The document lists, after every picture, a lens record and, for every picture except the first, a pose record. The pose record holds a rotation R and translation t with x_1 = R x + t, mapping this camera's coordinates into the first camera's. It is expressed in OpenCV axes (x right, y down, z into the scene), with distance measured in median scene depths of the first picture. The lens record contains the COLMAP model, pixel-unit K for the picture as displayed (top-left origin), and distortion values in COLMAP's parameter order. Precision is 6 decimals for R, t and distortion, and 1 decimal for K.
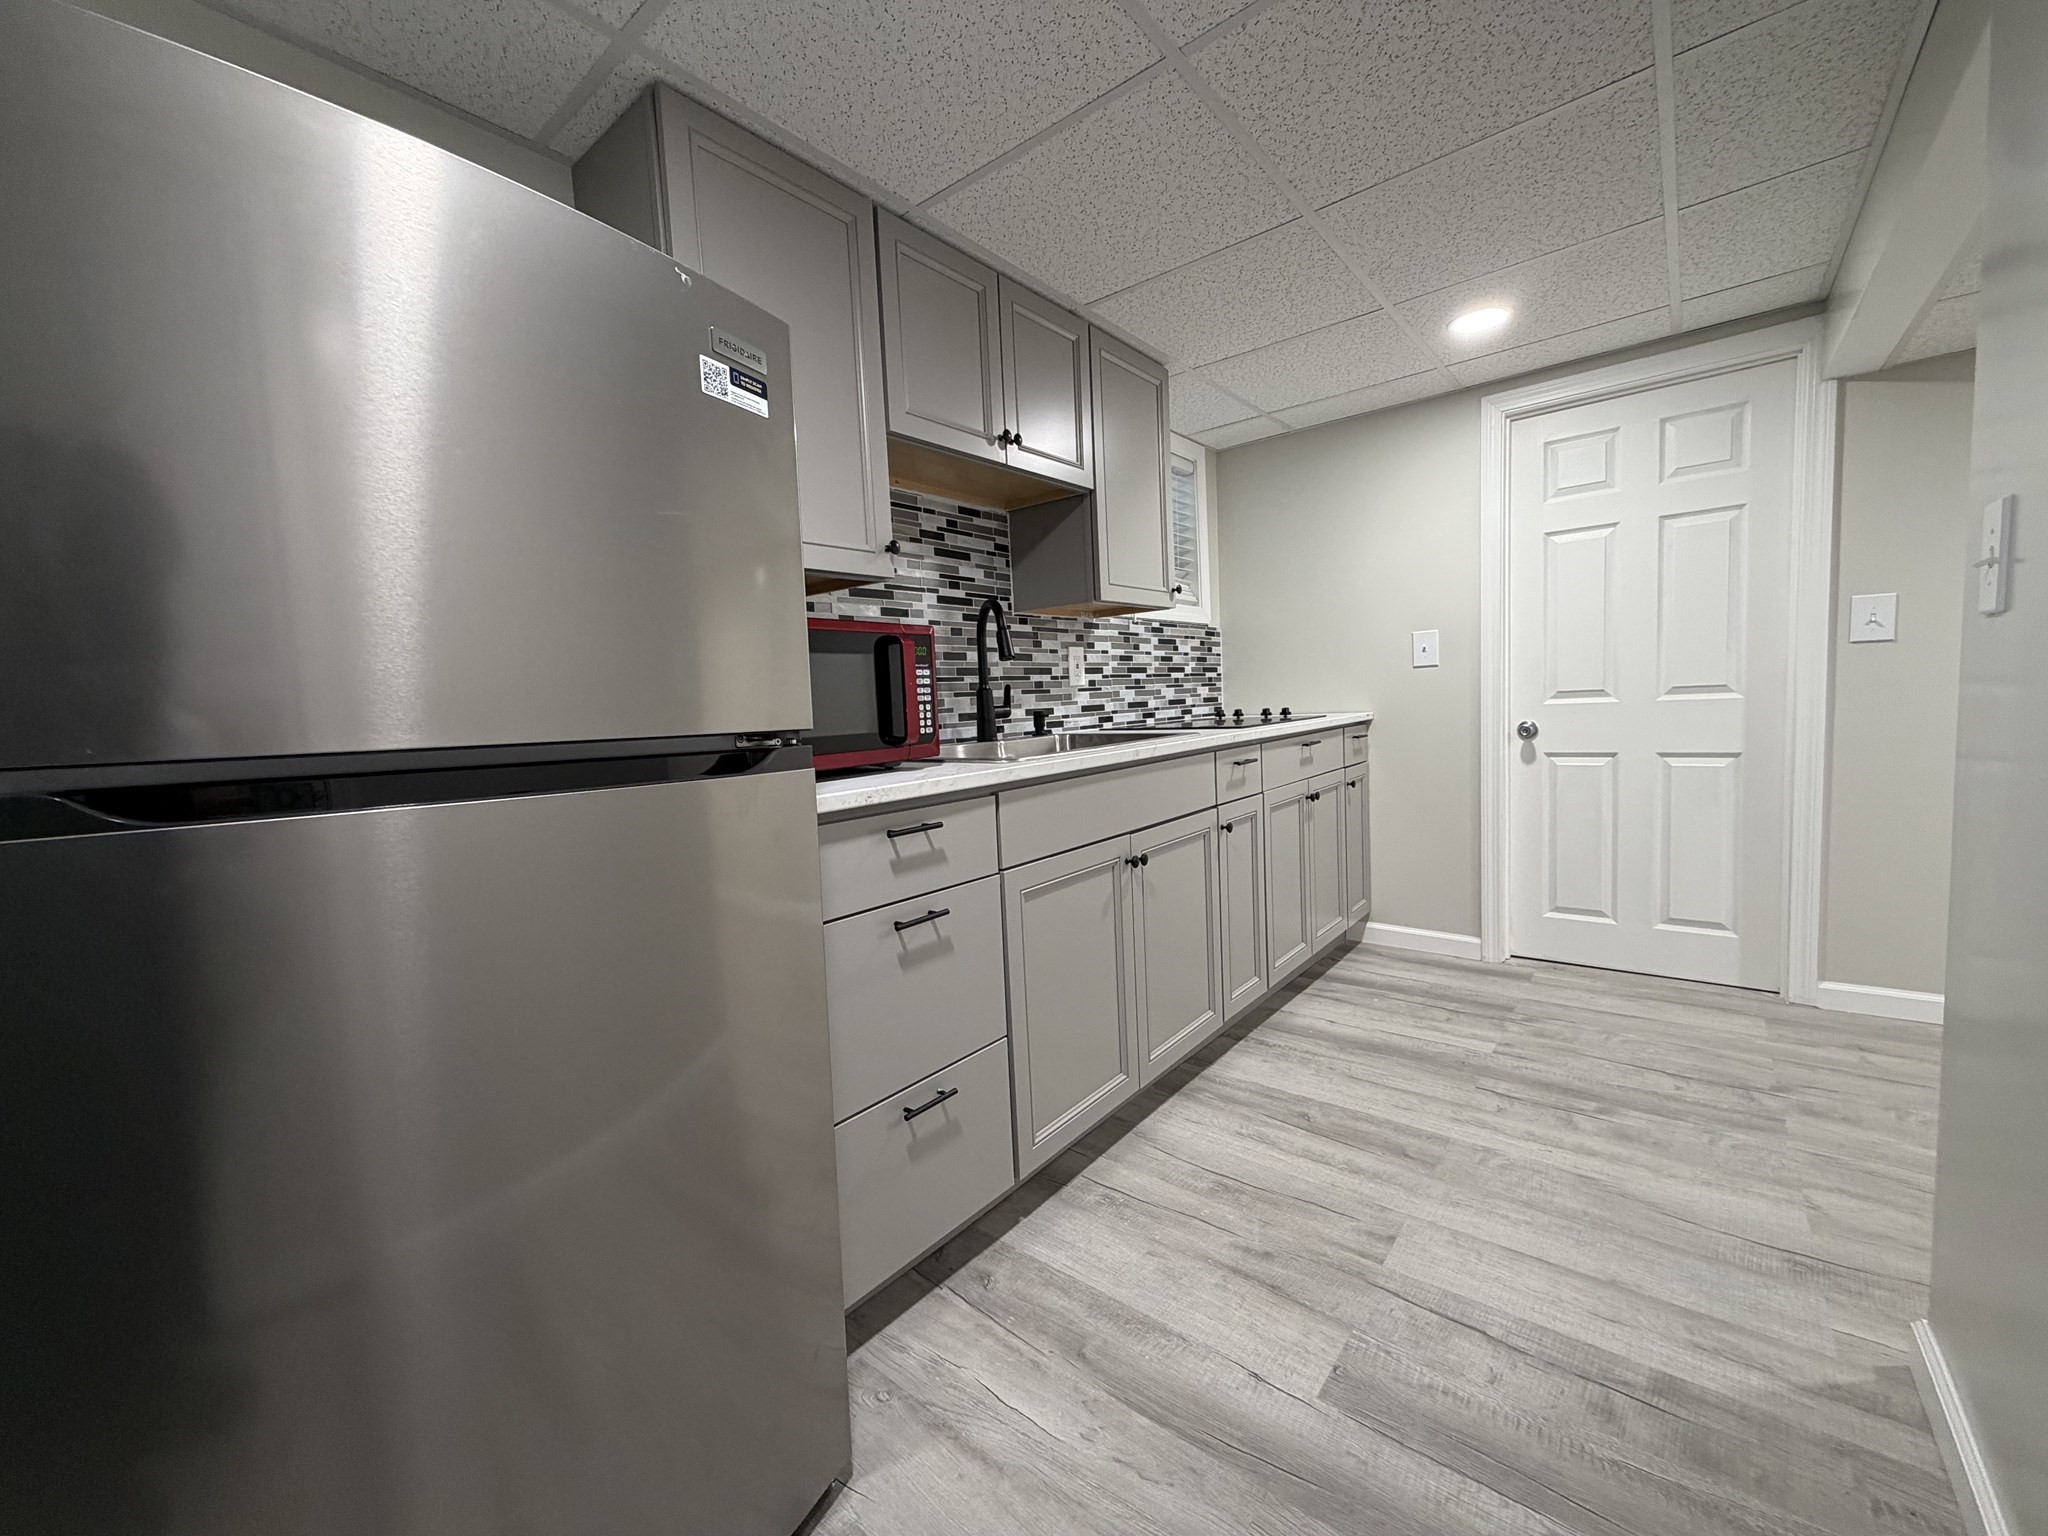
lens RADIAL K [[820.2, 0, 1020.1], [0, 820.2, 767.3], [0, 0, 1]] dist [-0.000557, 0.000169]
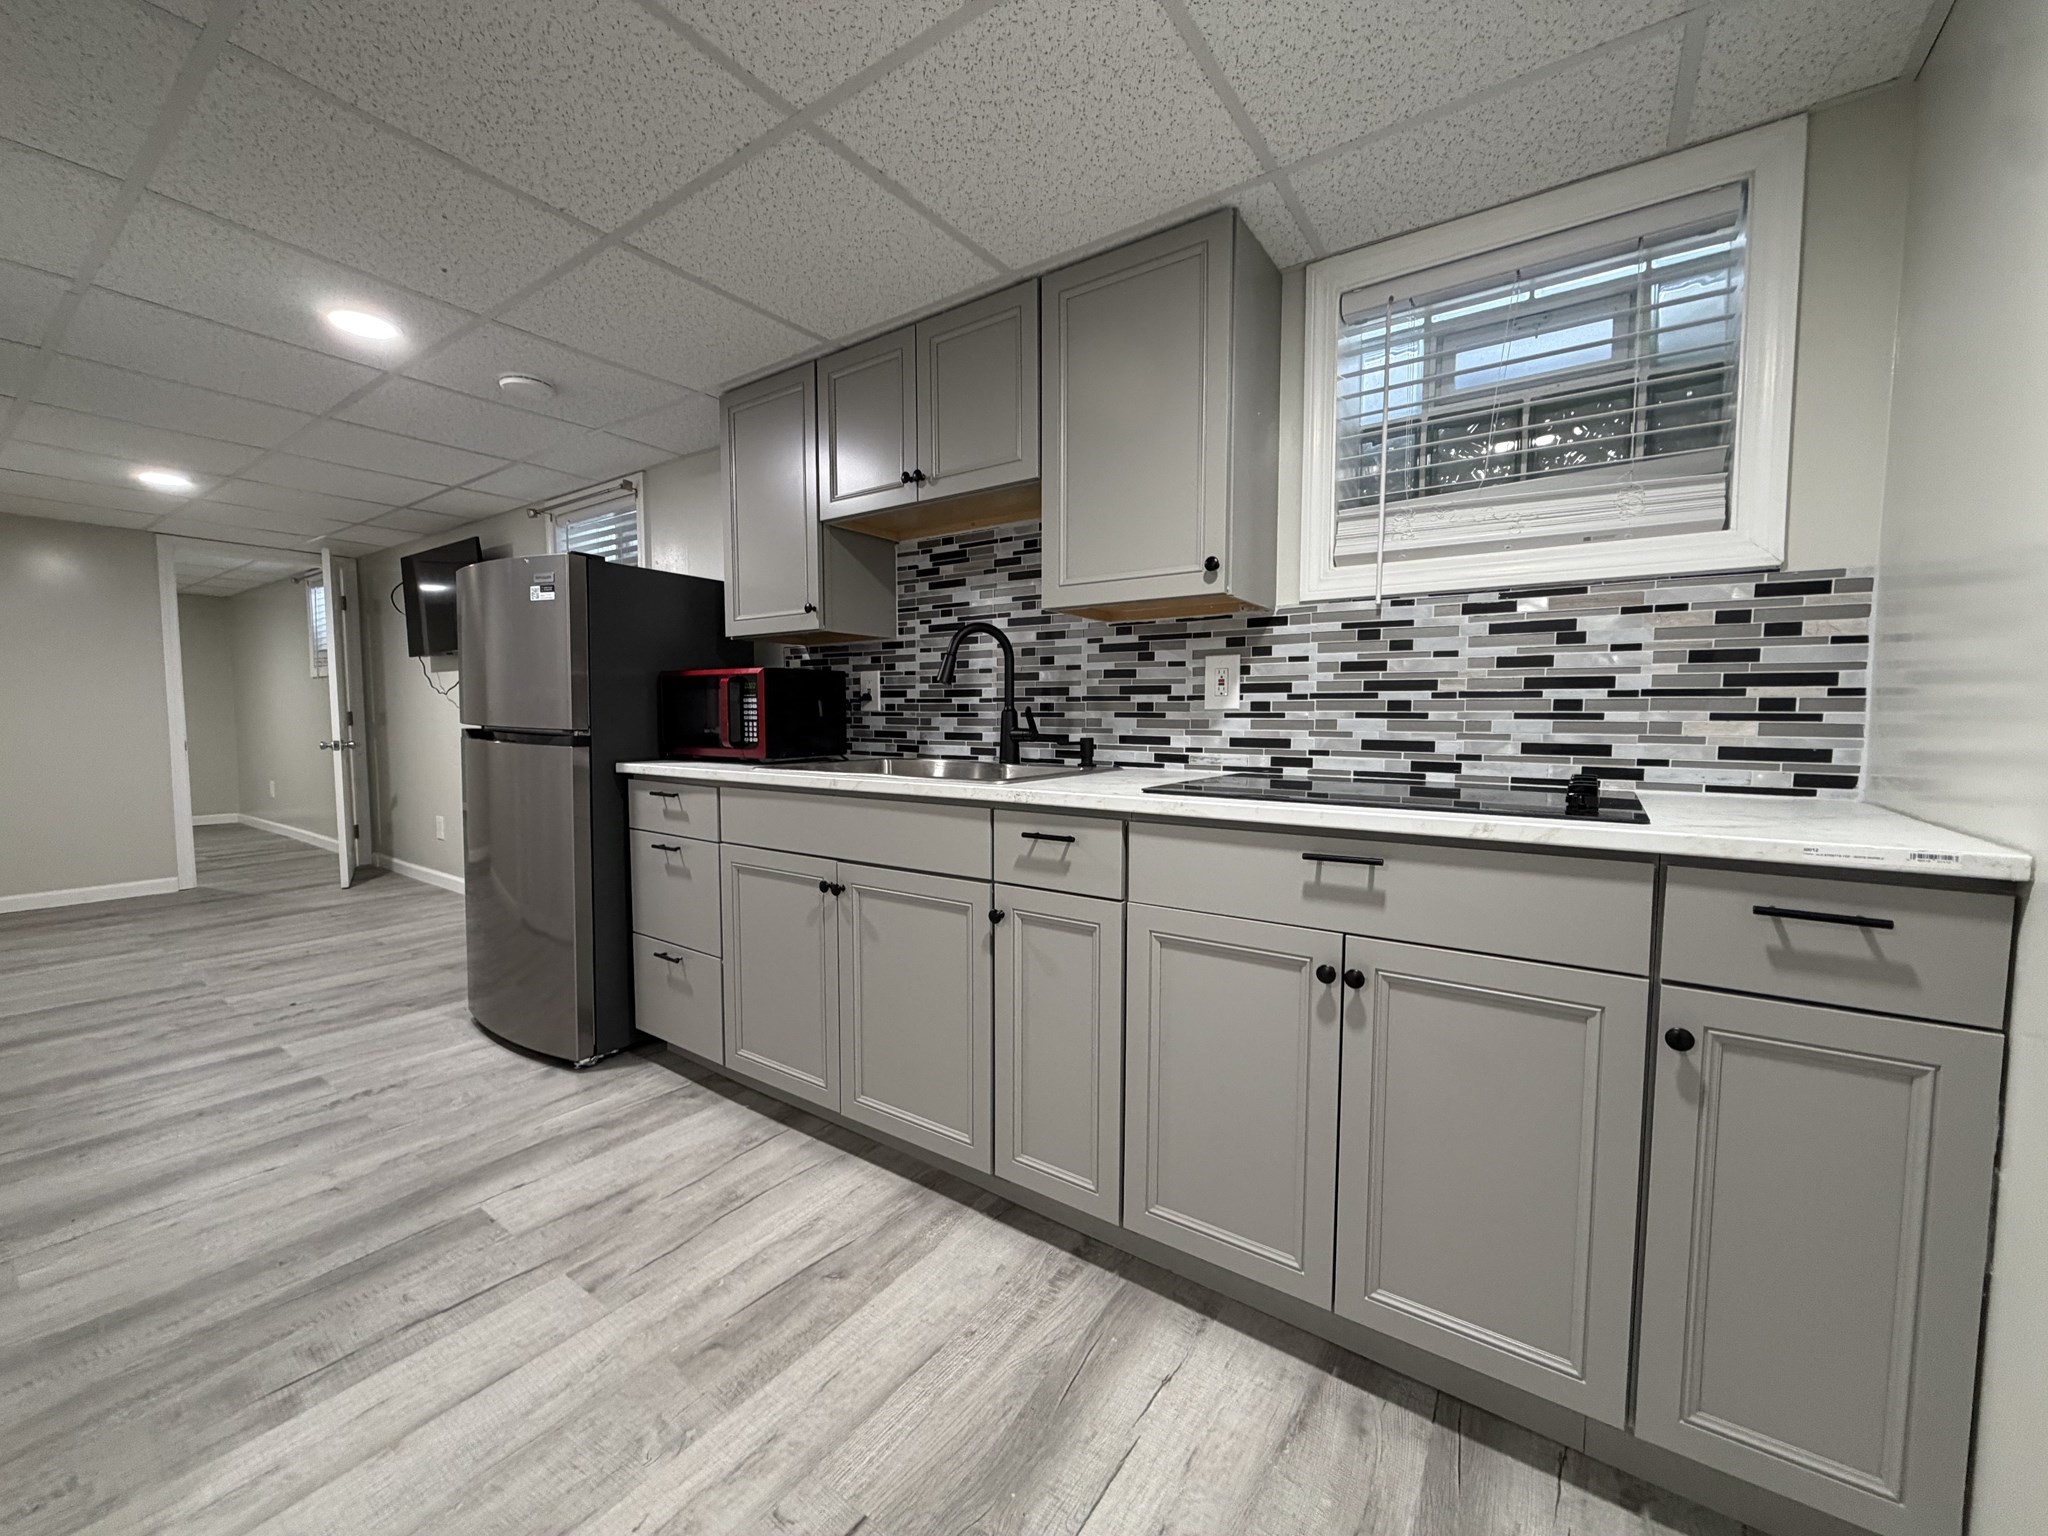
lens RADIAL K [[820.2, 0, 1020.3], [0, 820.2, 769.4], [0, 0, 1]] dist [-0.000557, 0.000169]
pose [[0.067382, 0.113673, -0.991231, 0.945089], [-0.089568, 0.990166, 0.107462, -0.132167], [0.993699, 0.081542, 0.076901, 0.940411]]
